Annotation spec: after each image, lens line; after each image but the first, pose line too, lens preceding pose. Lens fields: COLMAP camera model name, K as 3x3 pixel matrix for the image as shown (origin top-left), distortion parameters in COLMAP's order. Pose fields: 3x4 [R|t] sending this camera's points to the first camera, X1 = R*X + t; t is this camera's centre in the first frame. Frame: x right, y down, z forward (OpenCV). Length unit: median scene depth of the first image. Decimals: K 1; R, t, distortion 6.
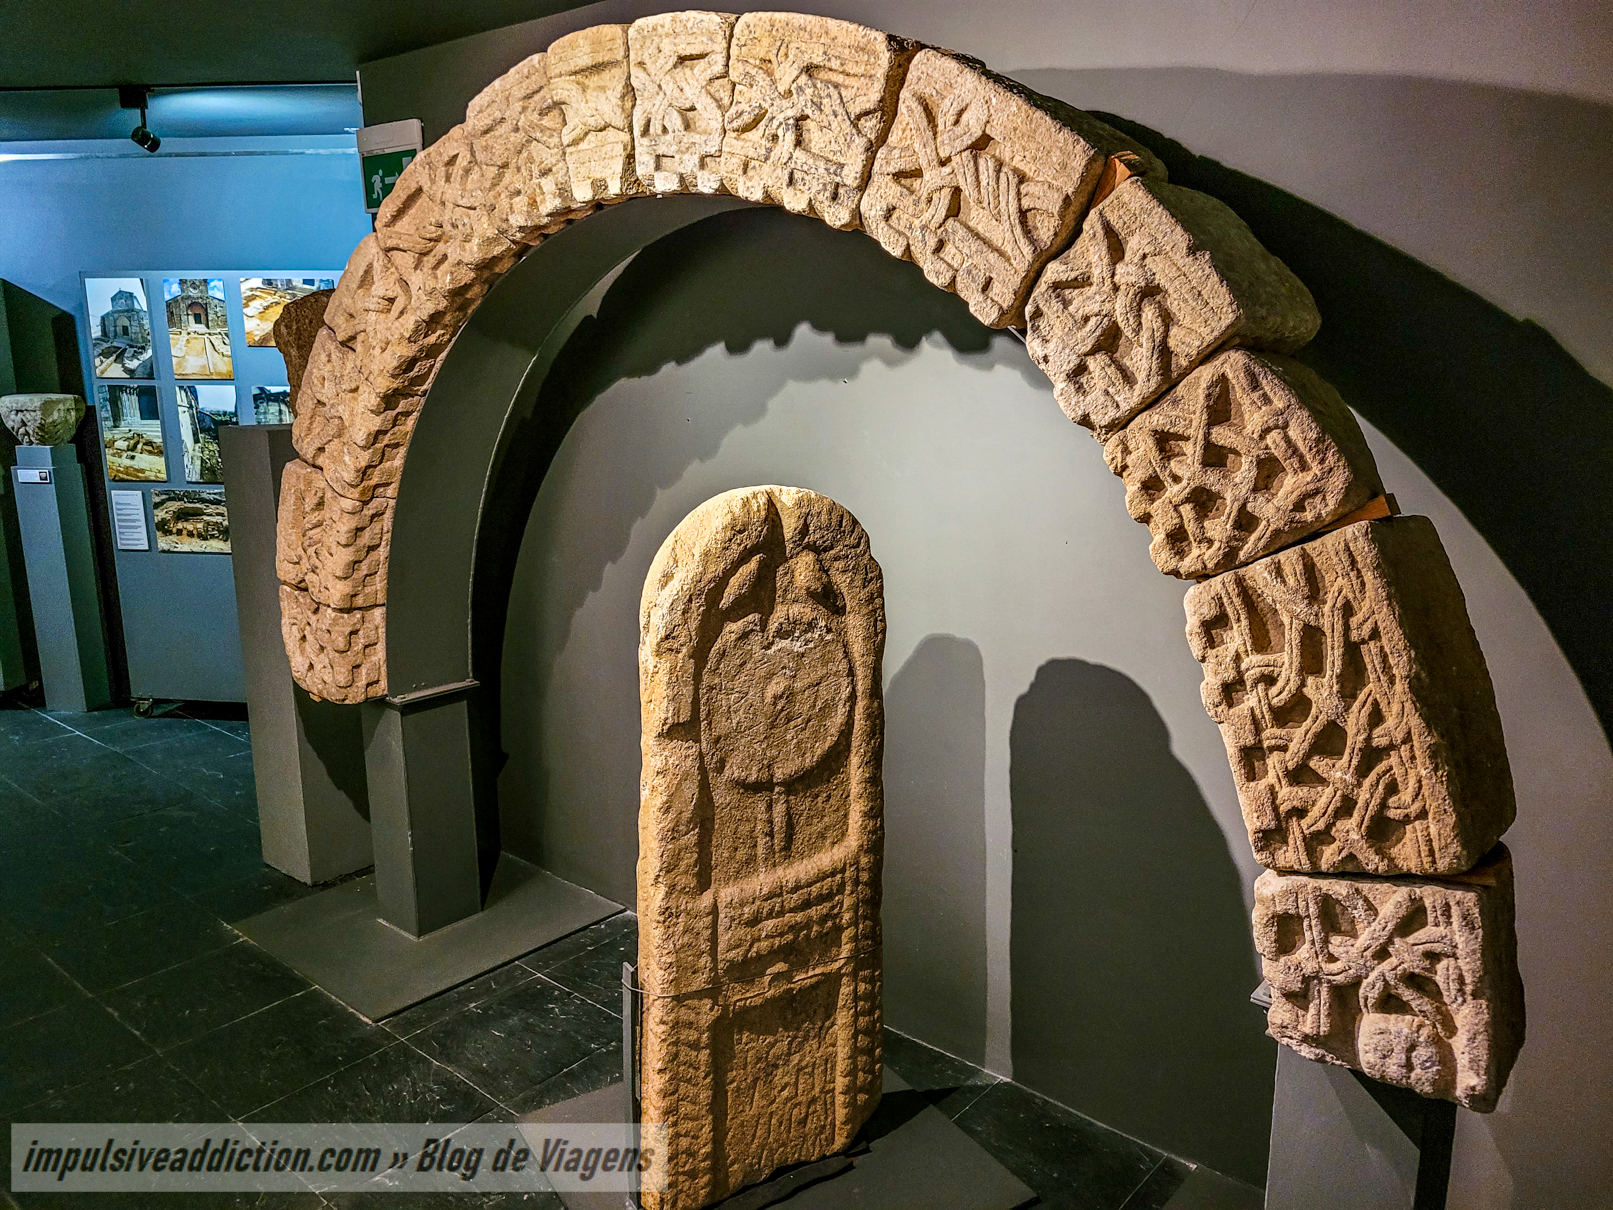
lens RADIAL K [[1219.7, 0, 806.5], [0, 1219.7, 605.0], [0, 0, 1]] dist [0.081163, -0.083537]
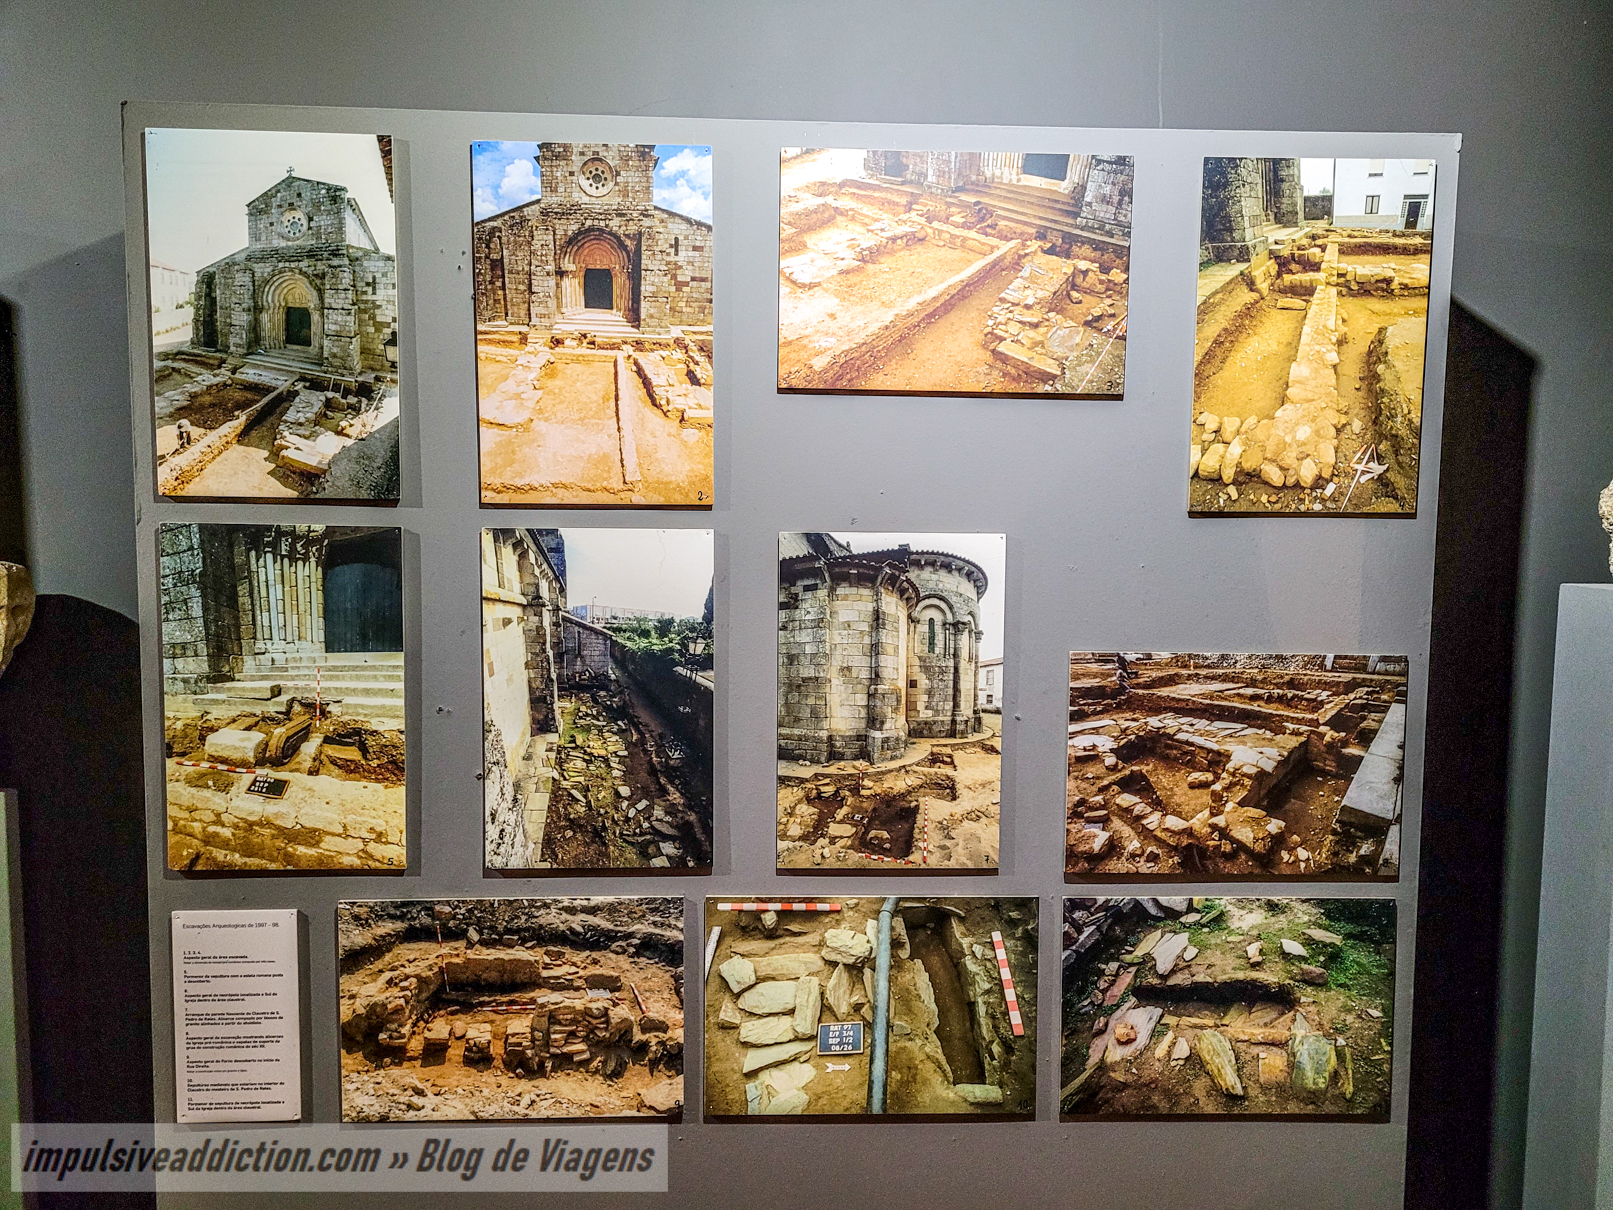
lens RADIAL K [[1219.7, 0, 806.5], [0, 1219.7, 605.0], [0, 0, 1]] dist [0.081163, -0.083537]
pose [[0.979428, -0.004673, 0.201738, -0.491234], [0.029544, 0.992280, -0.120451, -0.124629], [-0.199617, 0.123933, 0.972005, 0.720117]]
